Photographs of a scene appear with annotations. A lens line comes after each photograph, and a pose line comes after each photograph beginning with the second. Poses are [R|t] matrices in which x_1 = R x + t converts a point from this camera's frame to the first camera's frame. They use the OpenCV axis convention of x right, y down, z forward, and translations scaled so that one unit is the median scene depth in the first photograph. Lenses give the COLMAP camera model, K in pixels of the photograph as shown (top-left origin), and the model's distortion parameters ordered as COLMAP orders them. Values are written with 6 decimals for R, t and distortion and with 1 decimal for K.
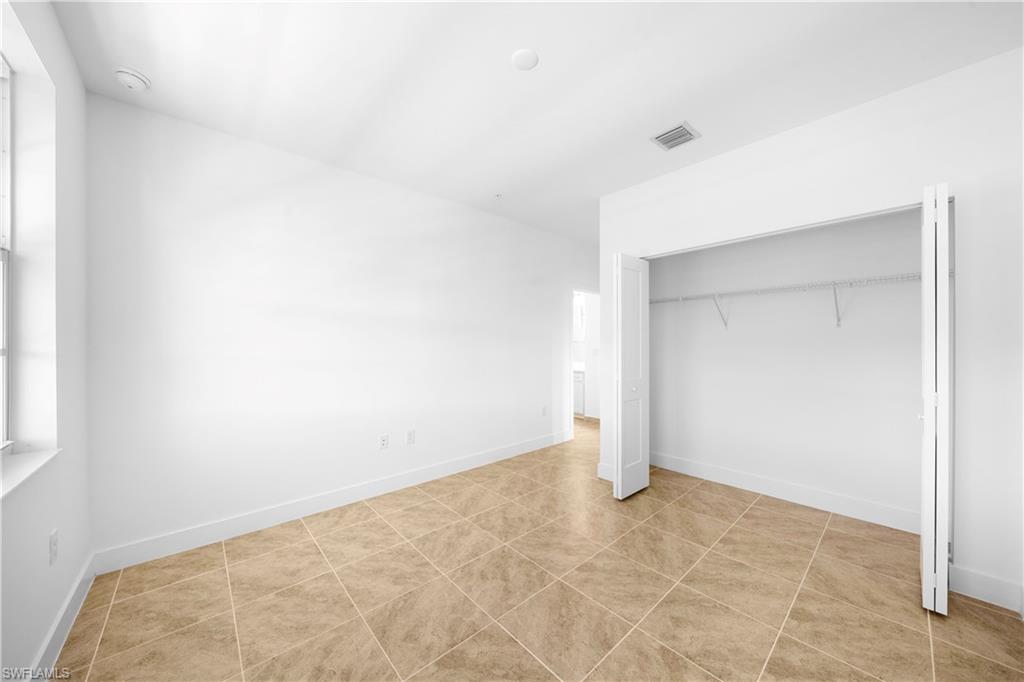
lens RADIAL K [[355.8, 0, 512.8], [0, 355.8, 344.6], [0, 0, 1]] dist [-0.000667, -0.000023]
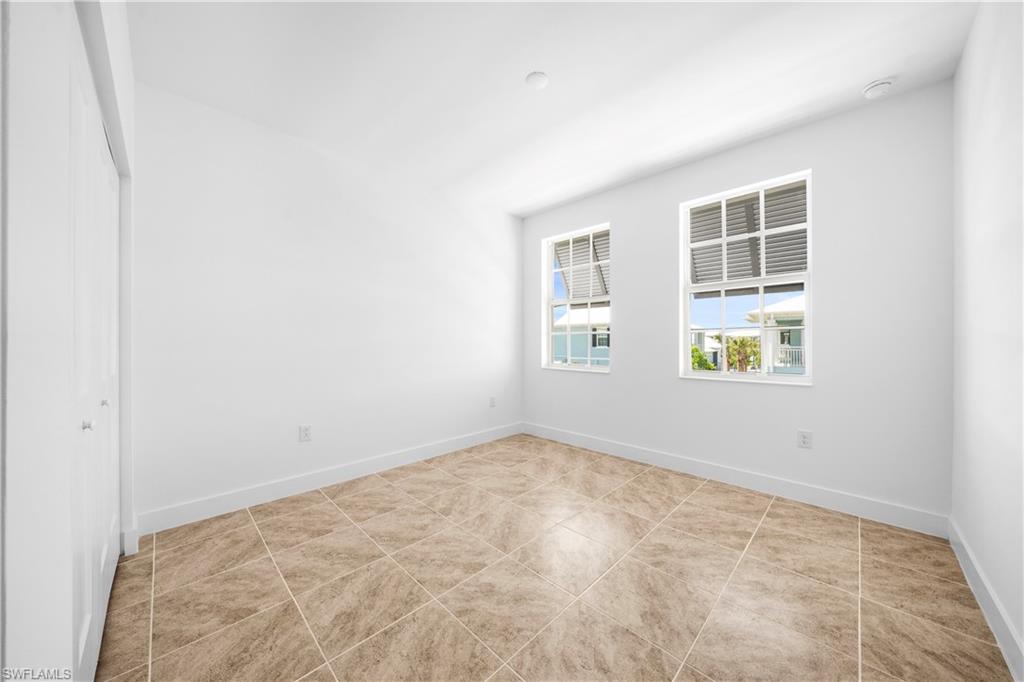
lens RADIAL K [[355.8, 0, 512.8], [0, 355.8, 344.6], [0, 0, 1]] dist [-0.000667, -0.000023]
pose [[-0.998084, 0.002288, -0.061839, 0.173657], [0.001922, 0.999980, 0.005977, 0.069598], [0.061852, 0.005847, -0.998068, 1.980815]]
